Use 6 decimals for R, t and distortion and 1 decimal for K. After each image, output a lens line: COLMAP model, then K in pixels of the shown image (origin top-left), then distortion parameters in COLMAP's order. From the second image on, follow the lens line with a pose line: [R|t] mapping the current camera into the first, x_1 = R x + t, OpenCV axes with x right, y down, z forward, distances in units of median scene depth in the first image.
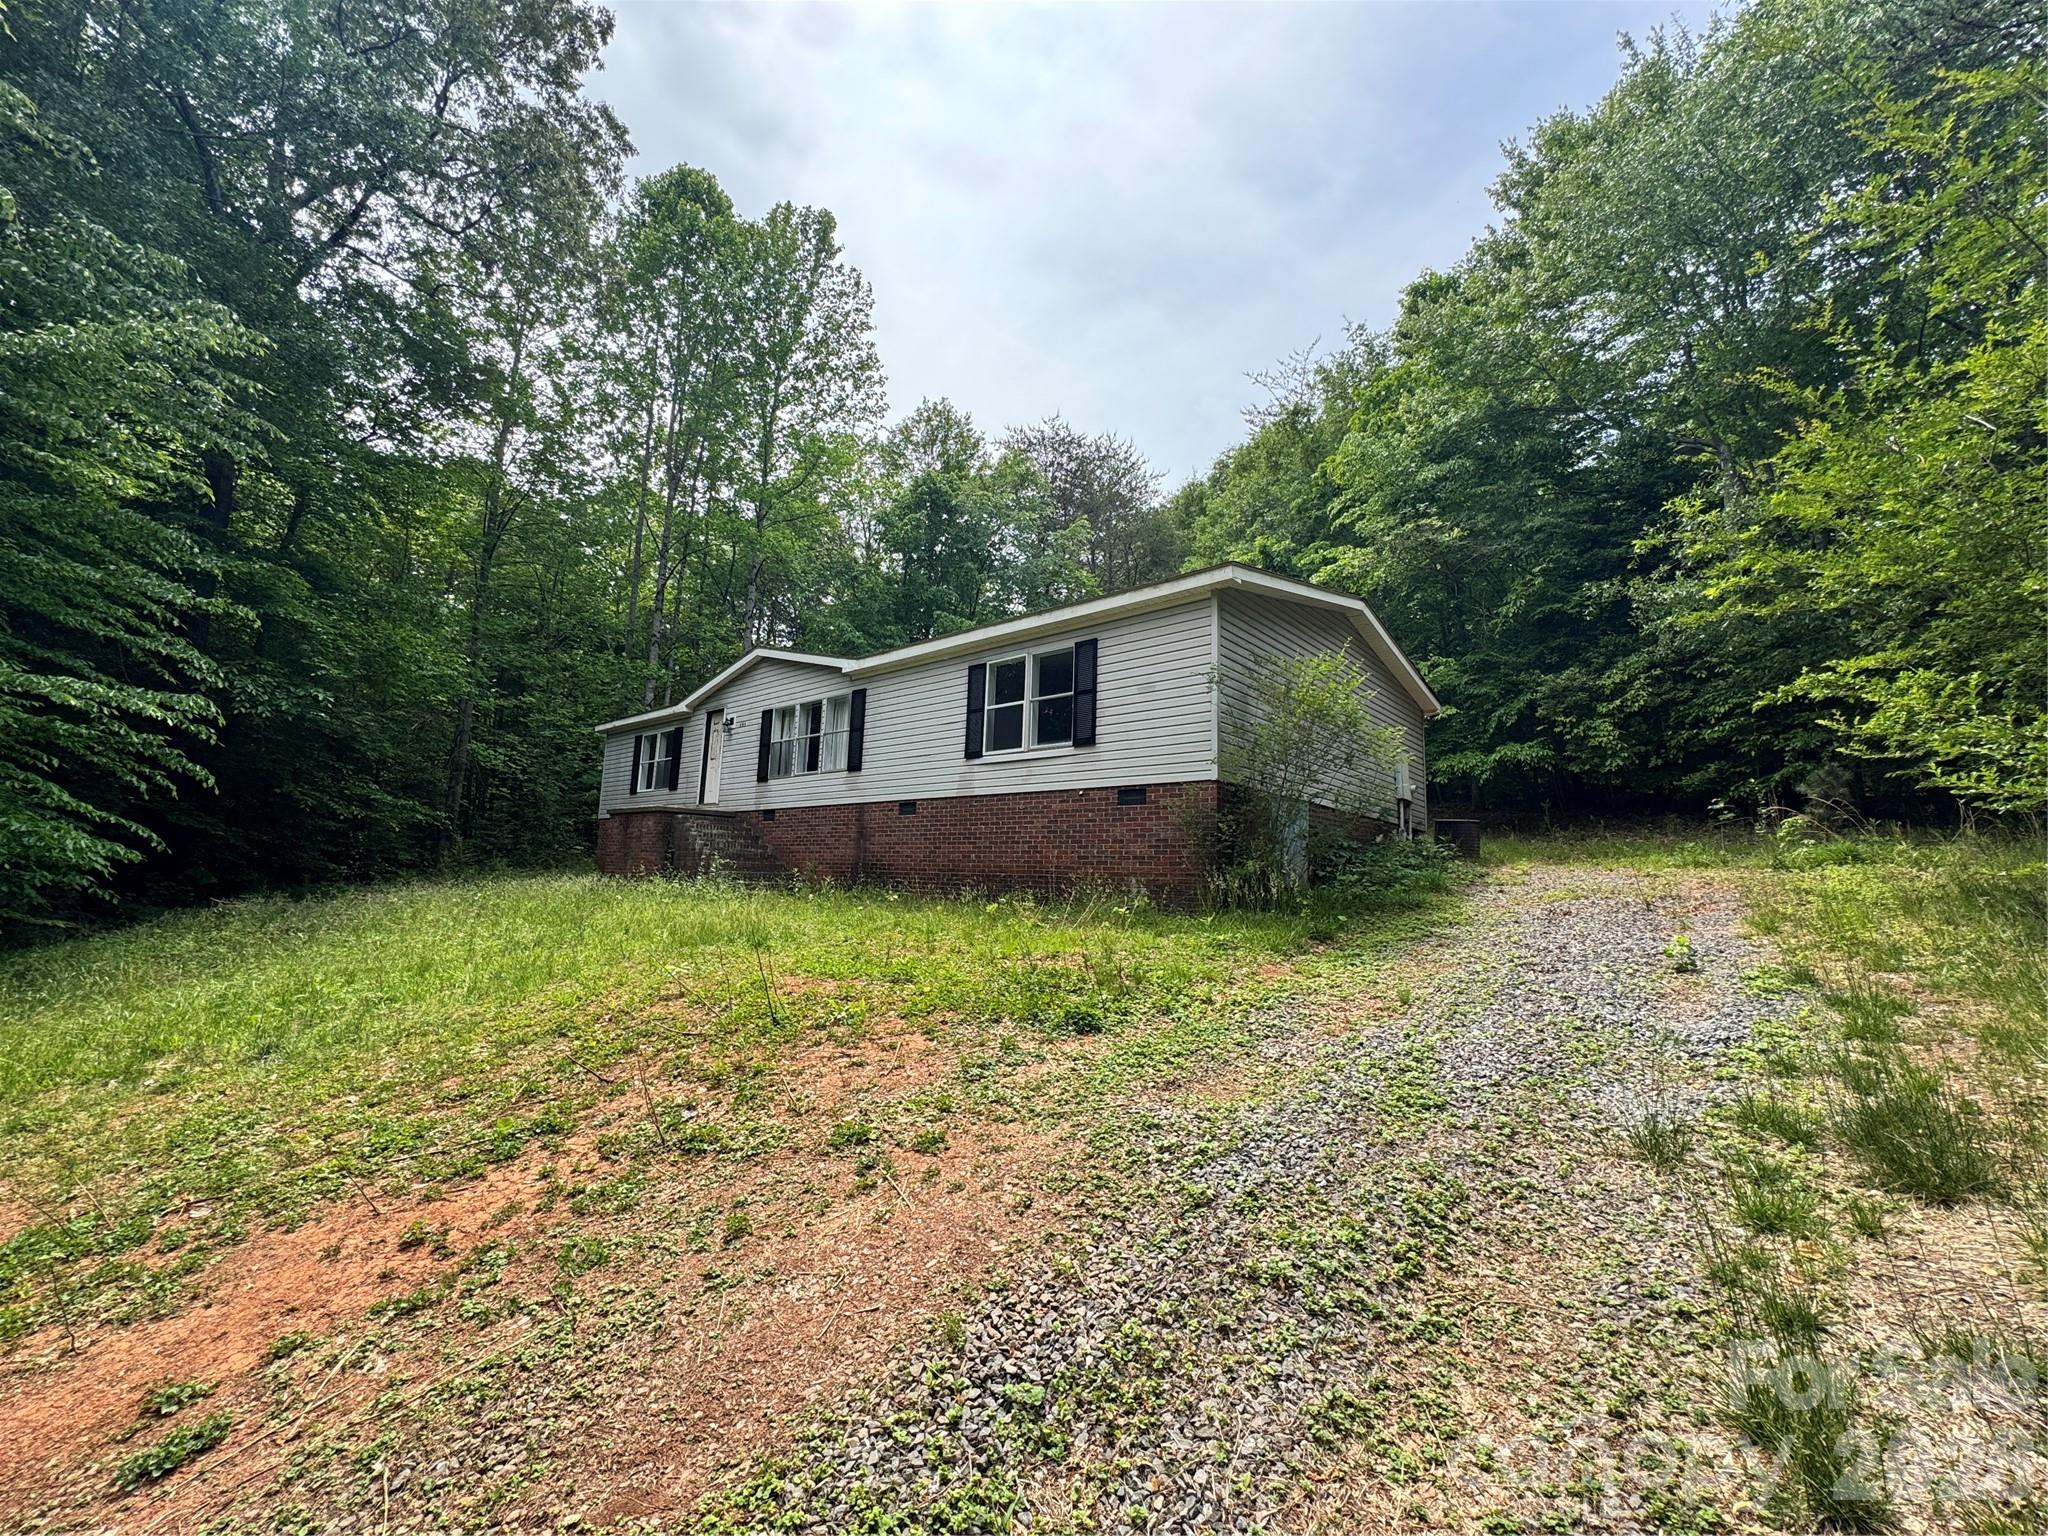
lens RADIAL K [[829.2, 0, 1024.0], [0, 829.2, 768.0], [0, 0, 1]] dist [-0.004550, -0.000150]
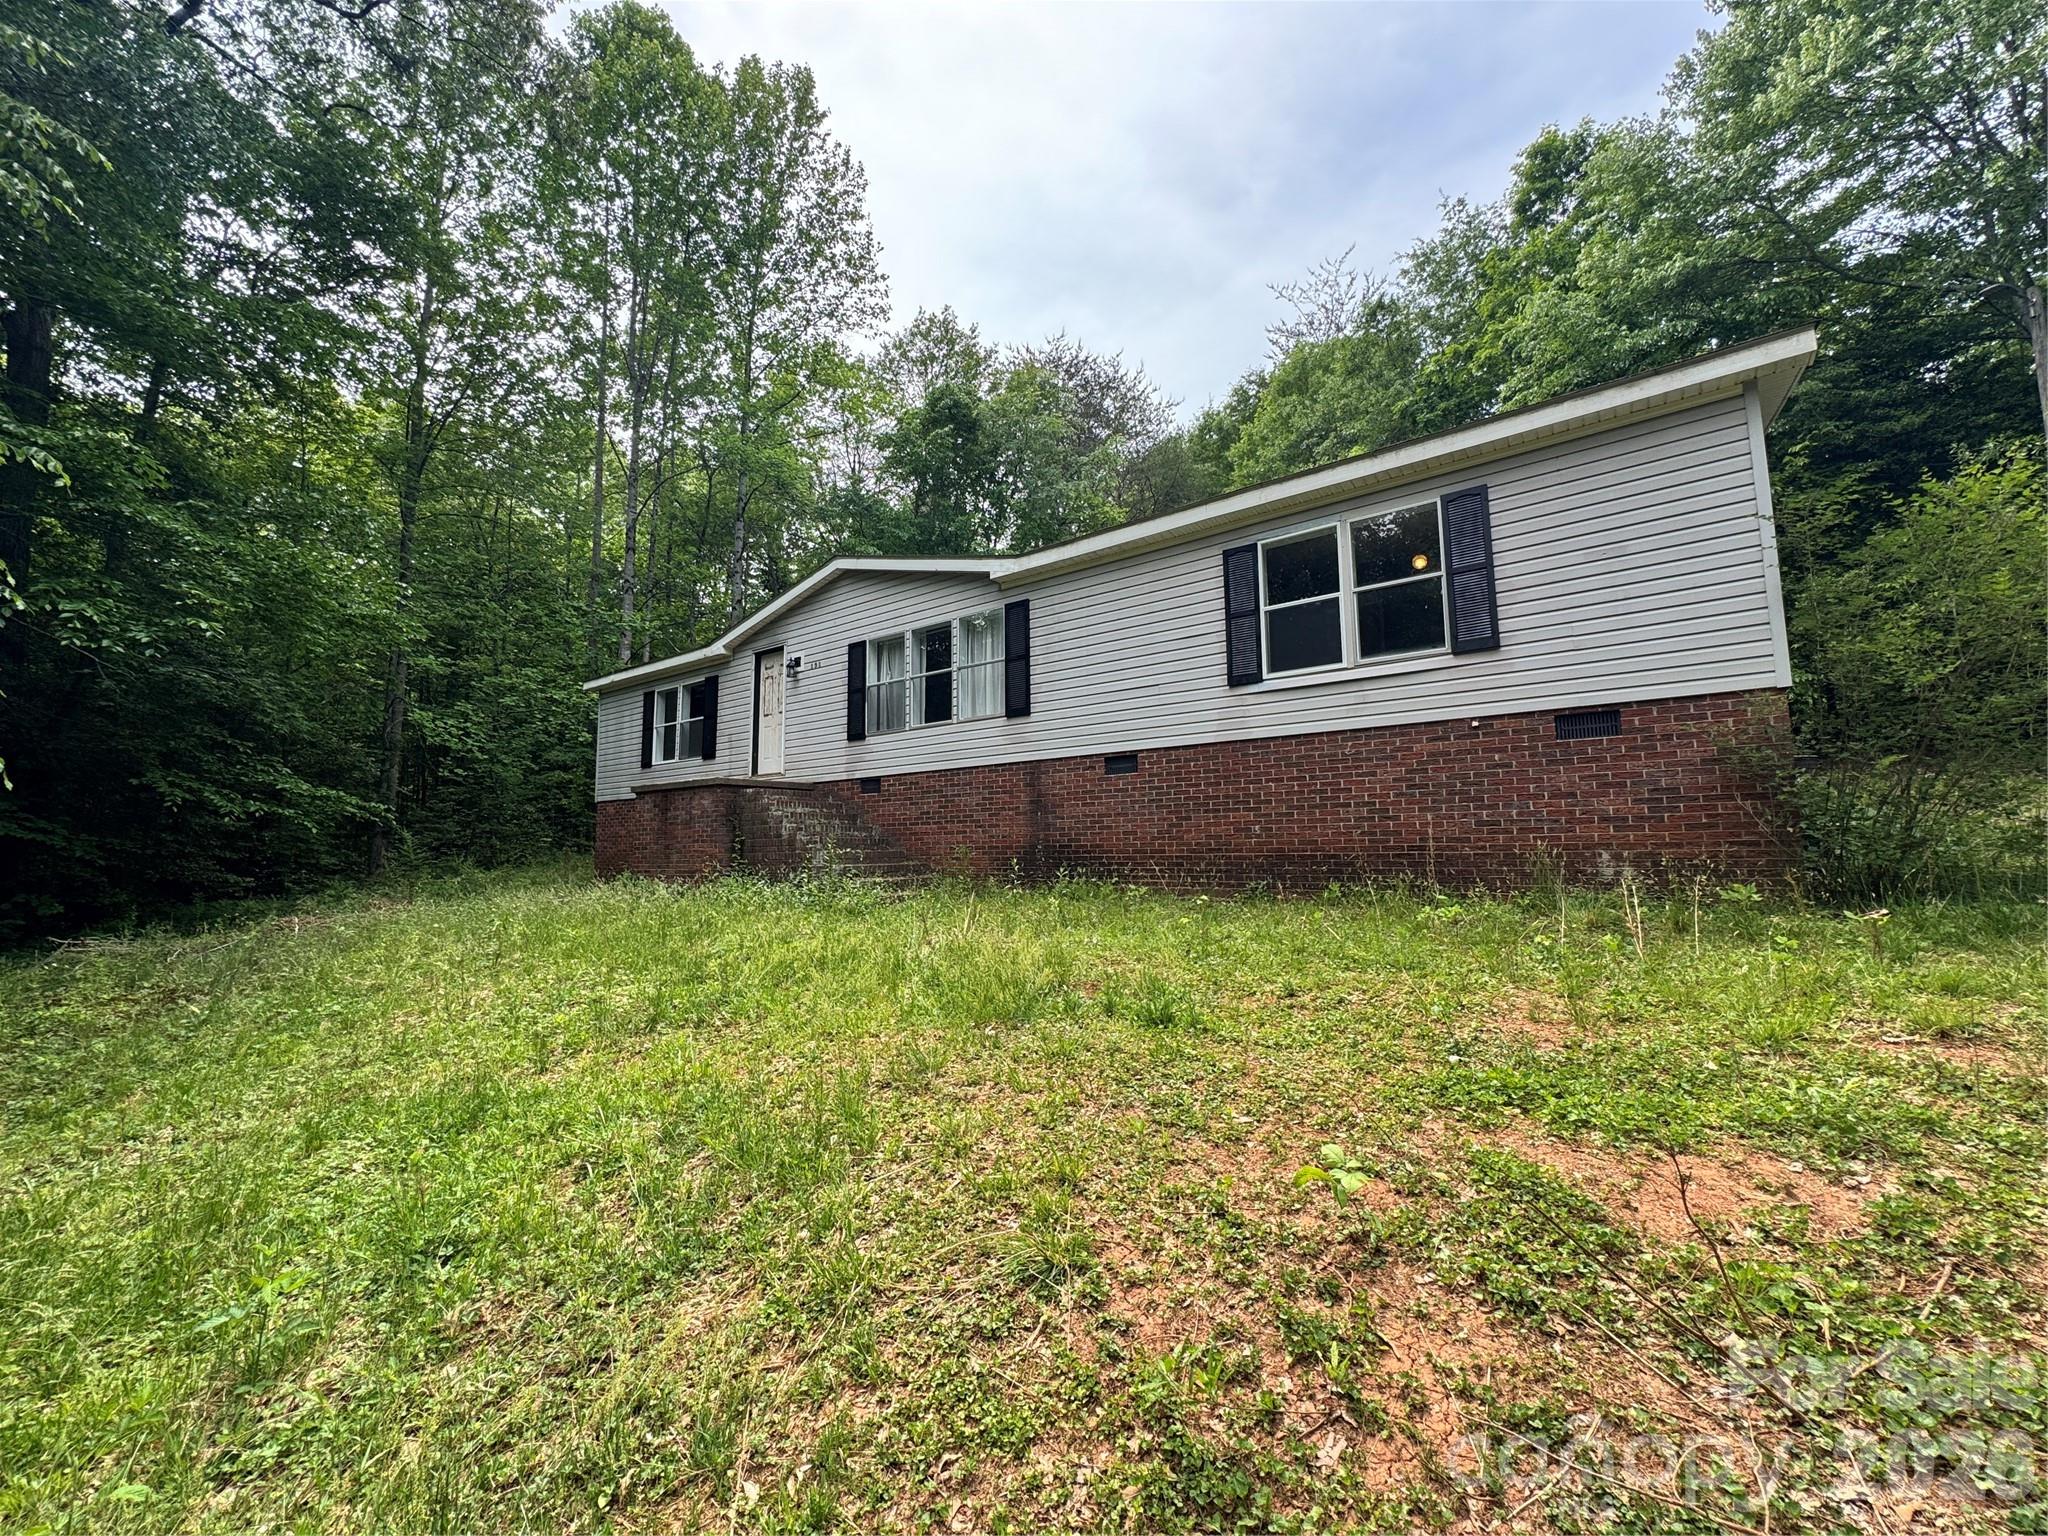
lens RADIAL K [[819.8, 0, 1022.5], [0, 819.8, 772.4], [0, 0, 1]] dist [-0.003039, -0.000100]
pose [[0.996101, -0.037090, 0.080046, -0.249832], [0.033807, 0.998546, 0.041993, 0.021460], [-0.081487, -0.039123, 0.995906, 0.287490]]
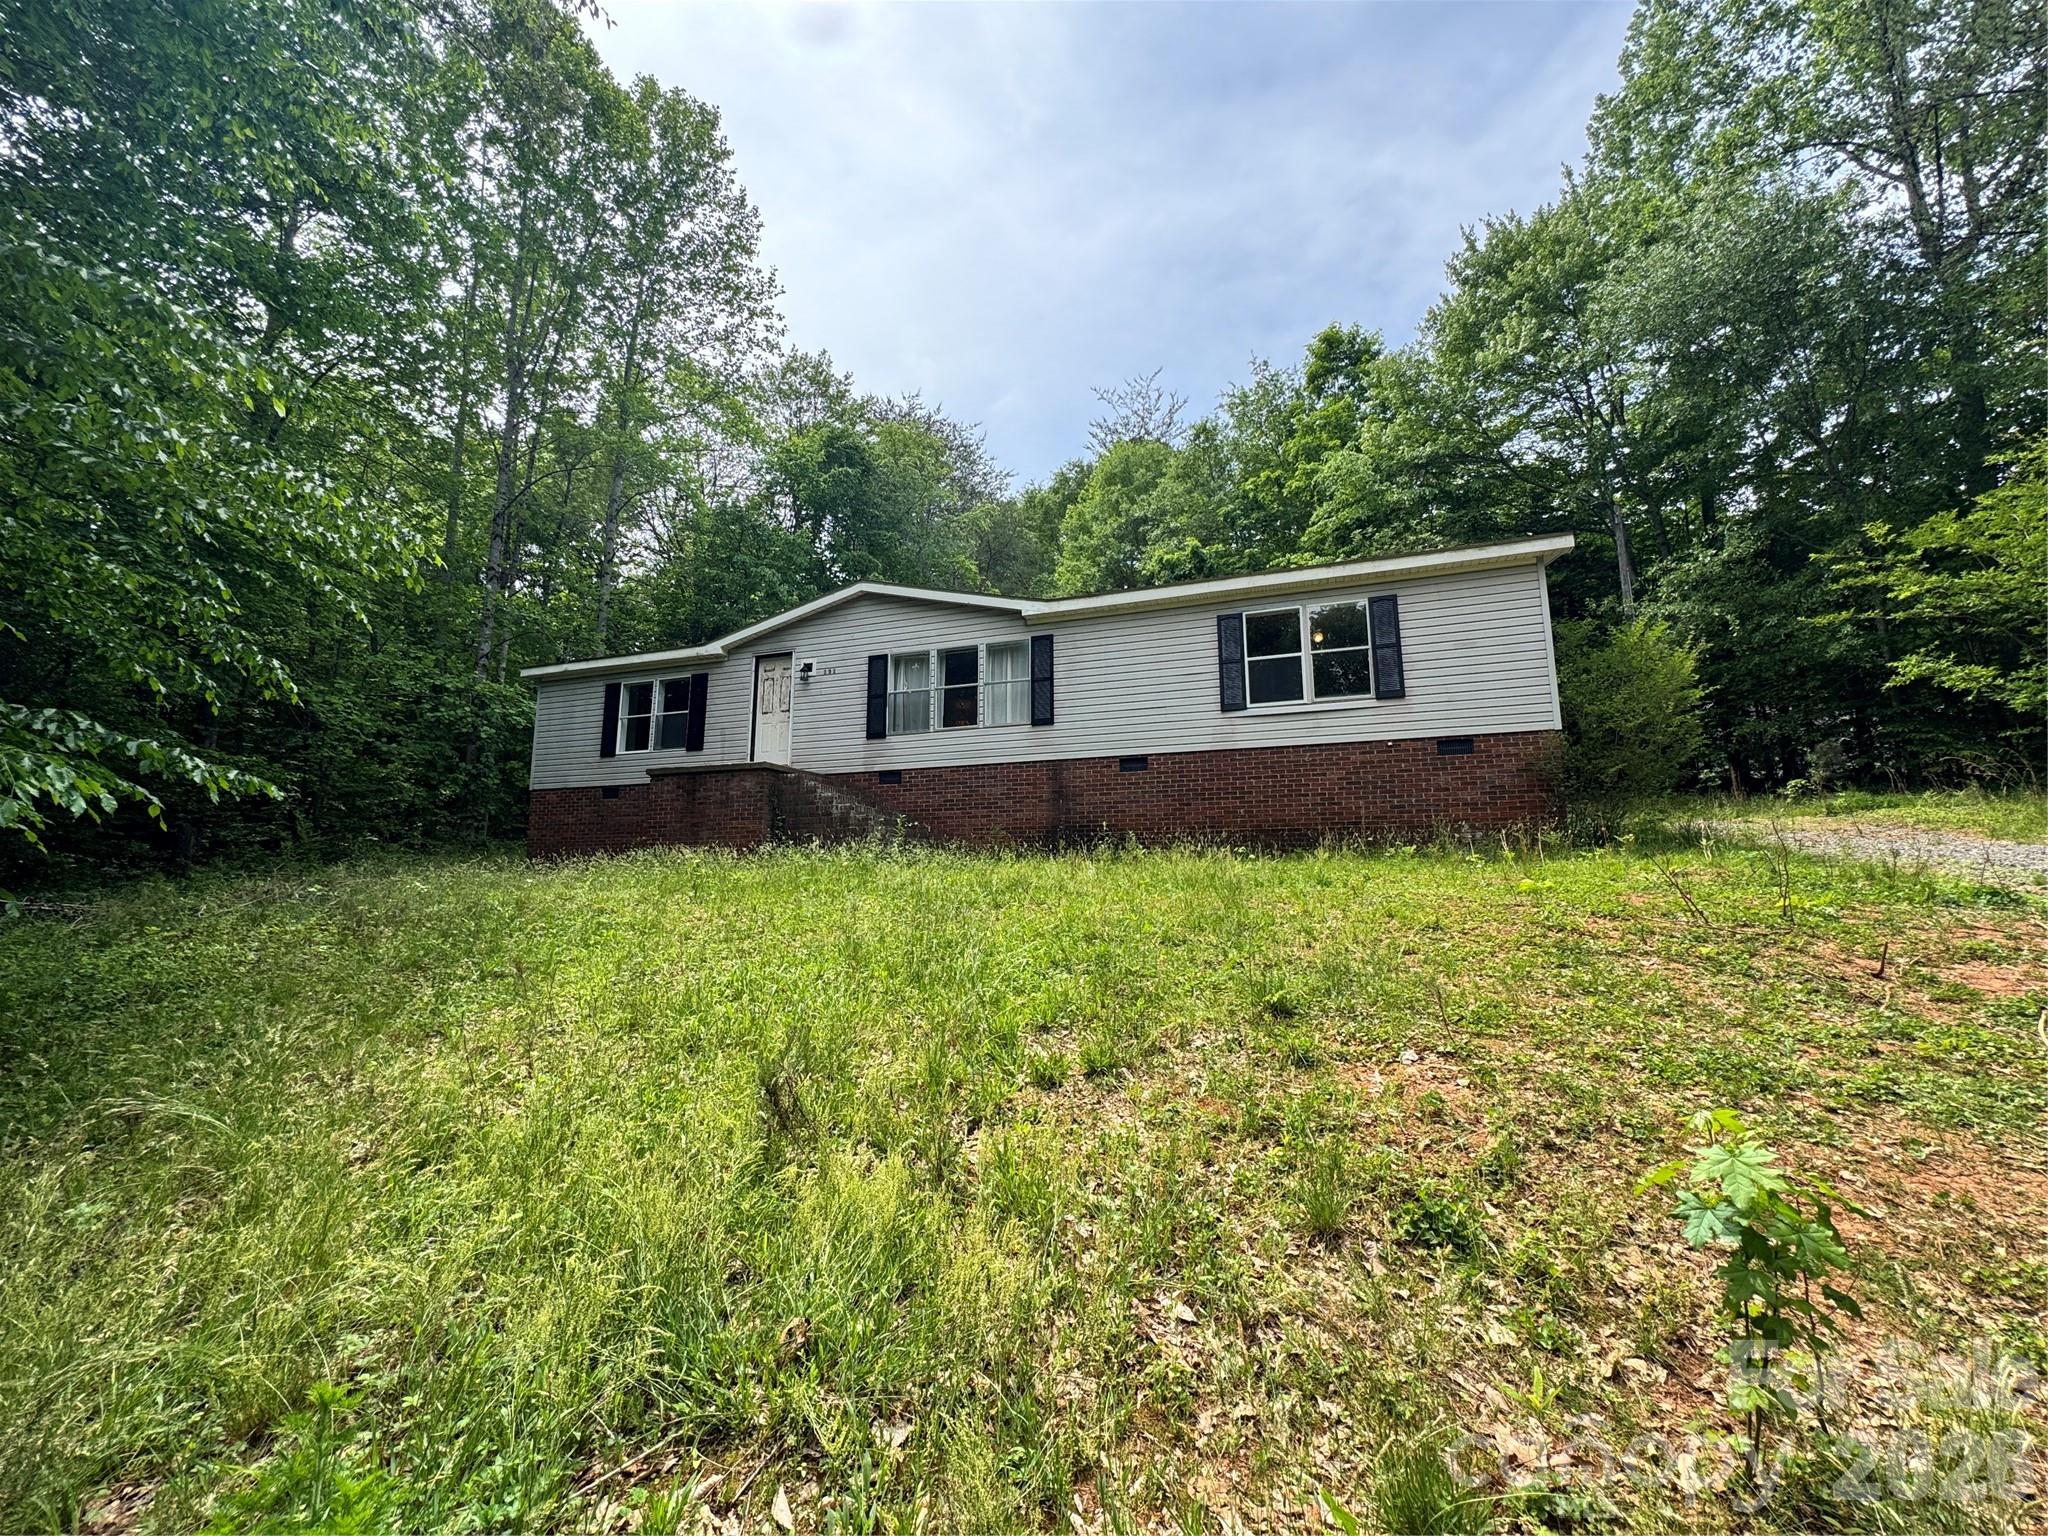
lens RADIAL K [[819.8, 0, 1022.5], [0, 819.8, 772.4], [0, 0, 1]] dist [-0.003039, -0.000100]
pose [[0.927132, 0.020874, 0.374154, -0.537937], [-0.019674, 0.999782, -0.007027, 0.059953], [-0.374219, -0.000846, 0.927340, 0.173865]]
